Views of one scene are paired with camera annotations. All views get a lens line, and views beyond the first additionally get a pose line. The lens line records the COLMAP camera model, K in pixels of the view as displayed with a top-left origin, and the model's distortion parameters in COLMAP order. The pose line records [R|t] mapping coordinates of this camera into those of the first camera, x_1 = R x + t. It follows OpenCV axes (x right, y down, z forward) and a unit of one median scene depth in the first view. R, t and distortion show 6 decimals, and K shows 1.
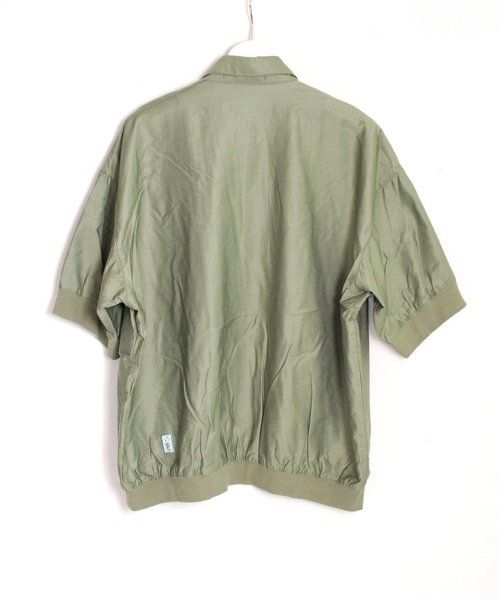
lens RADIAL K [[1469.4, 0, 250.0], [0, 1469.4, 300.0], [0, 0, 1]] dist [-0.128202, 0.004014]
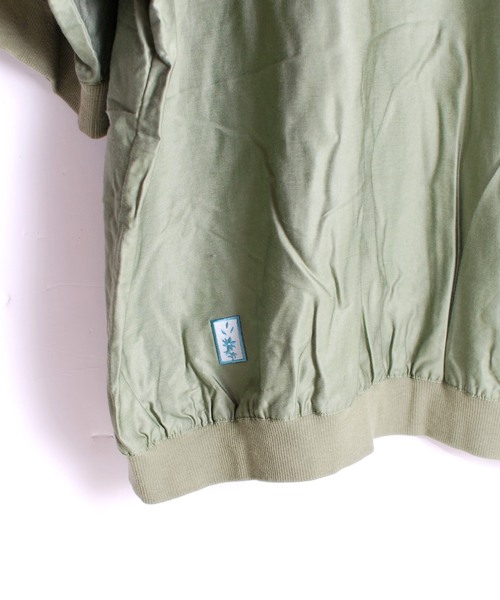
lens RADIAL K [[1315.4, 0, 250.0], [0, 1315.4, 300.0], [0, 0, 1]] dist [-0.102752, -0.569101]
pose [[0.999823, -0.014083, 0.012439, -0.055526], [0.013559, 0.999057, 0.041238, 0.072745], [-0.013008, -0.041062, 0.999072, 0.642414]]
